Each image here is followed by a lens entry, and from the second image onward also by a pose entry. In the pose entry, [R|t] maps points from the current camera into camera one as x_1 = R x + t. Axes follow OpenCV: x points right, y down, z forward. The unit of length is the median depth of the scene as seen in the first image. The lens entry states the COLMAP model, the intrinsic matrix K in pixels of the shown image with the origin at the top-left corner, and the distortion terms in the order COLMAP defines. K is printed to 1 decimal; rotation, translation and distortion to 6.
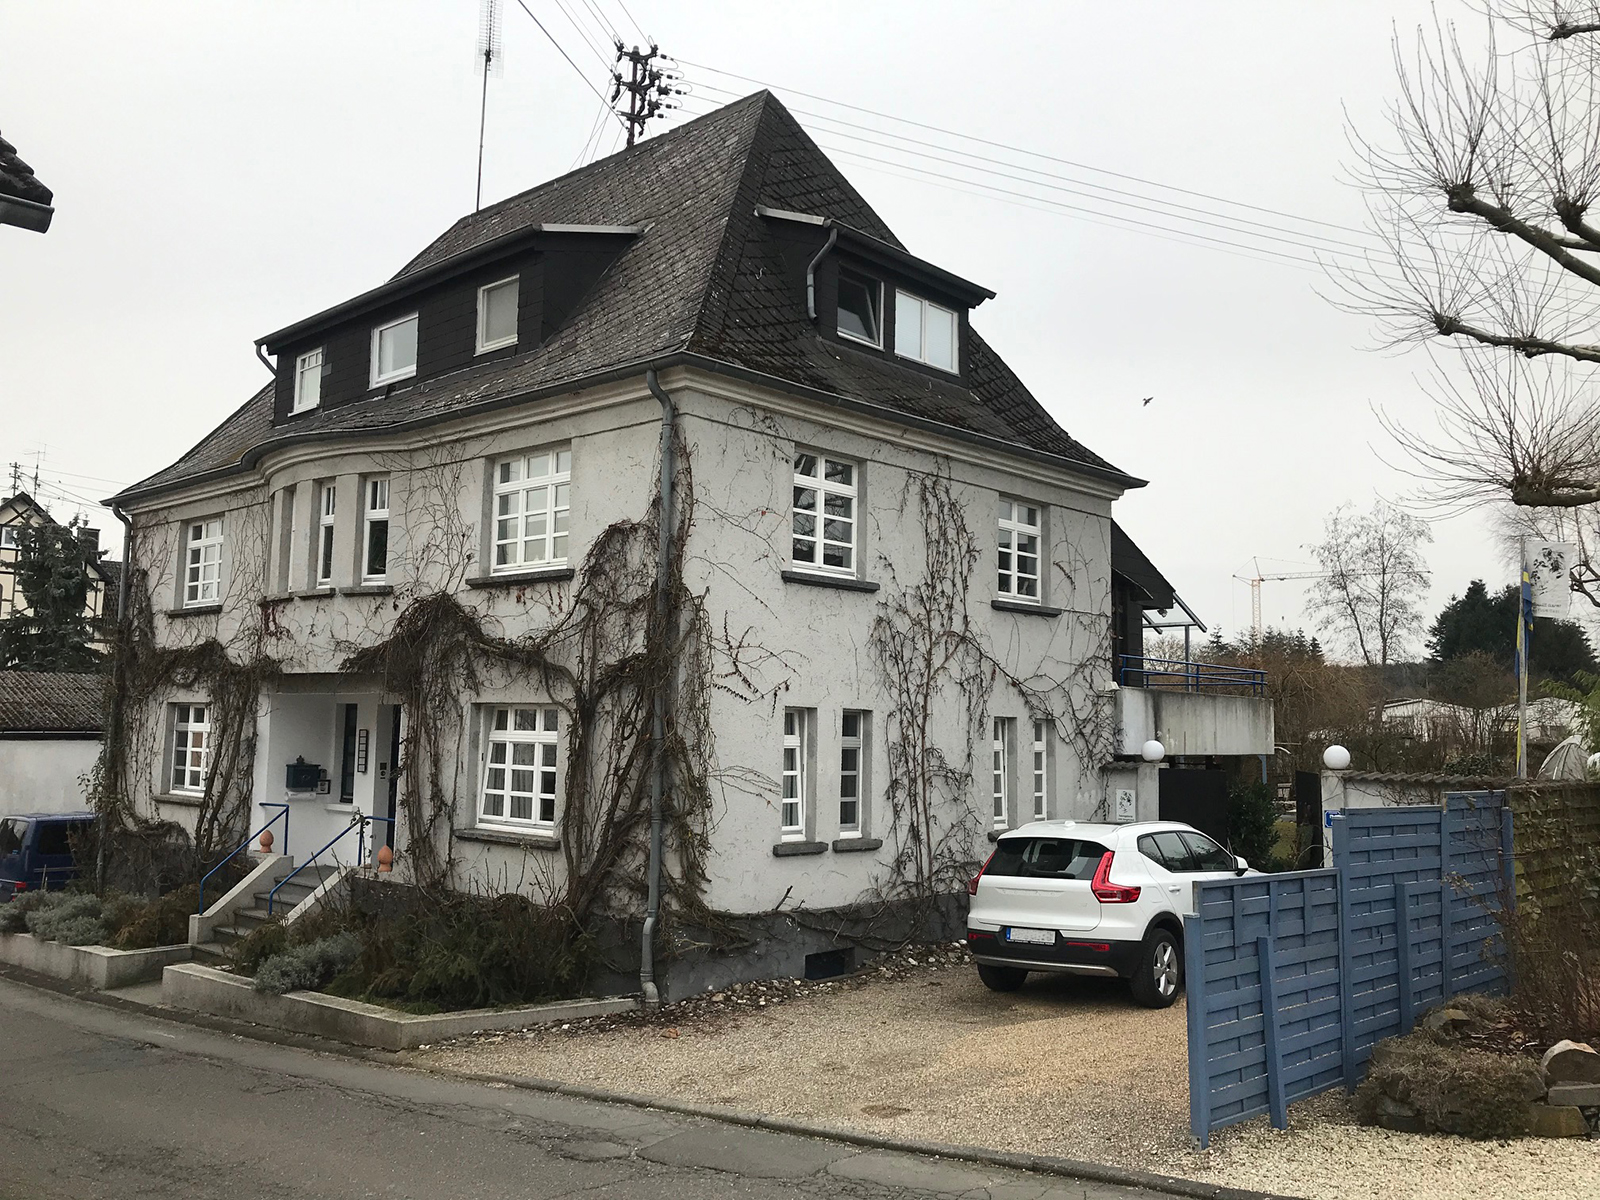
lens RADIAL K [[1316.4, 0, 800.5], [0, 1316.4, 601.1], [0, 0, 1]] dist [-0.000156, -0.000421]
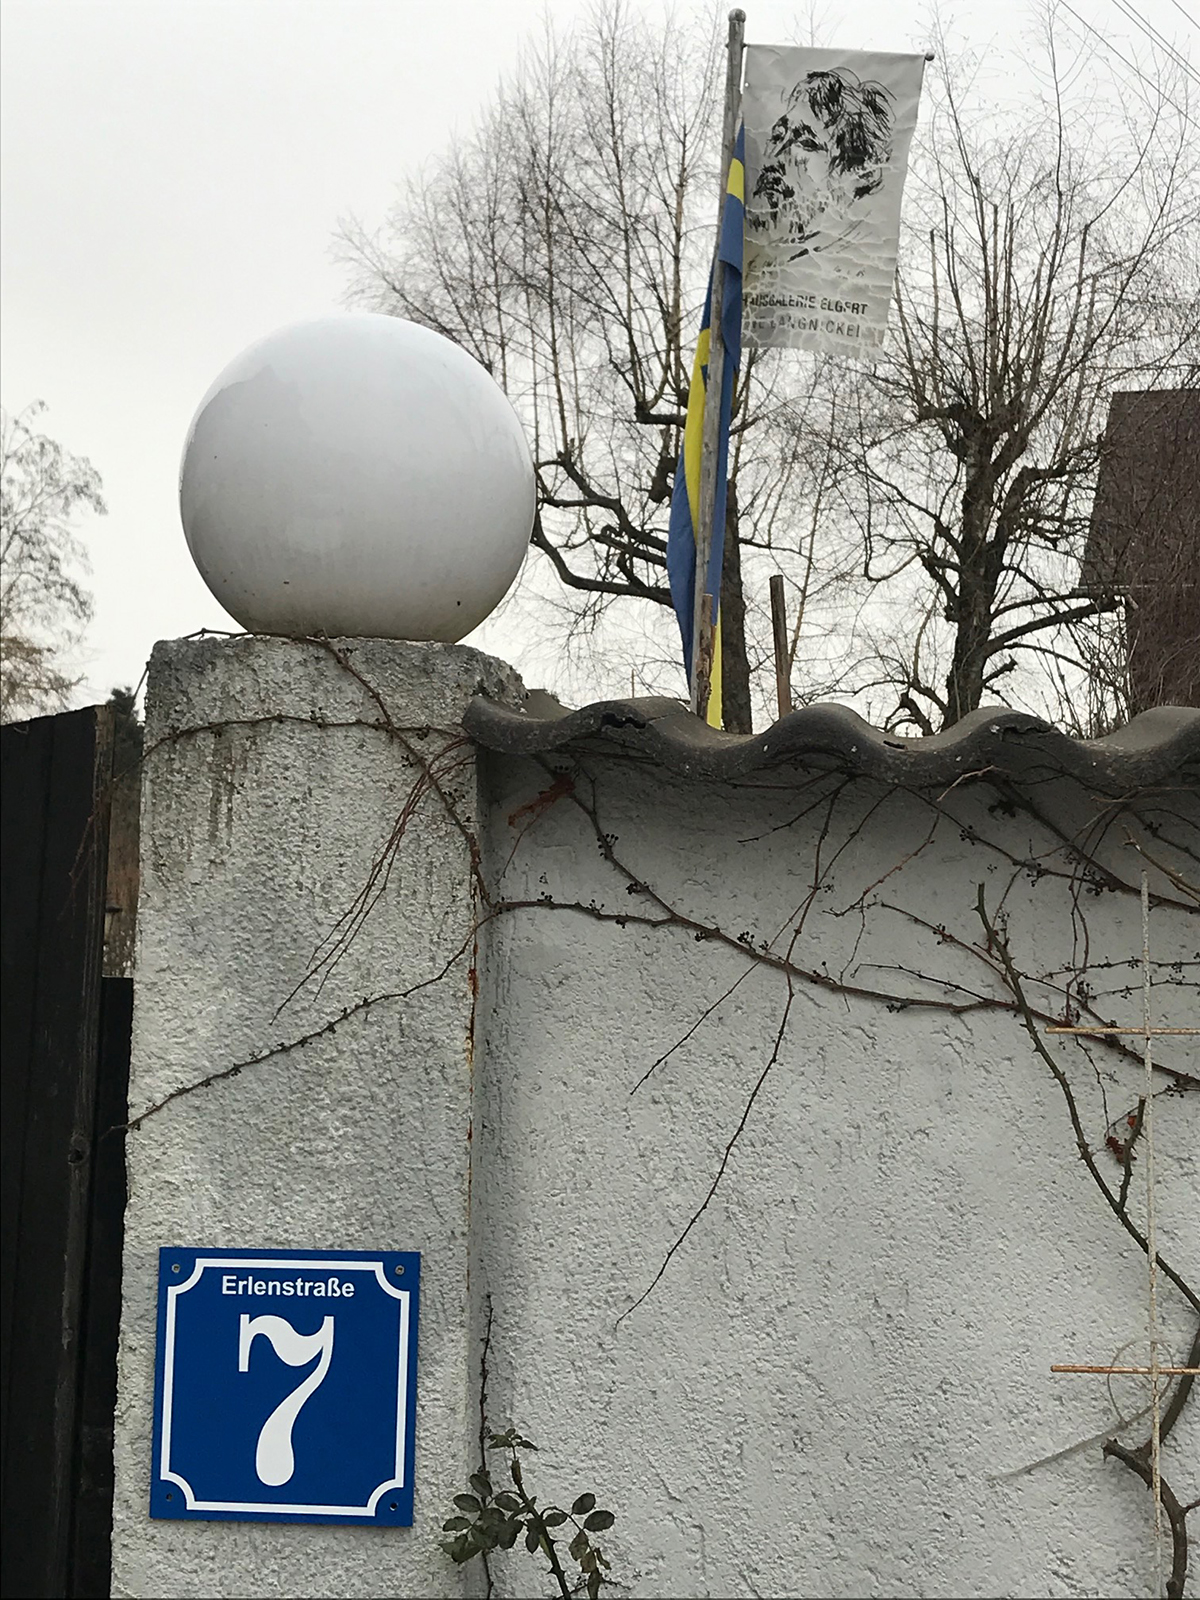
lens RADIAL K [[2579.4, 0, 599.8], [0, 2579.4, 800.4], [0, 0, 1]] dist [-0.003872, 0.000000]
pose [[0.782161, 0.054835, 0.620659, 0.088081], [-0.072111, 0.997393, 0.002755, 0.035554], [-0.618890, -0.046912, 0.784076, 0.233765]]
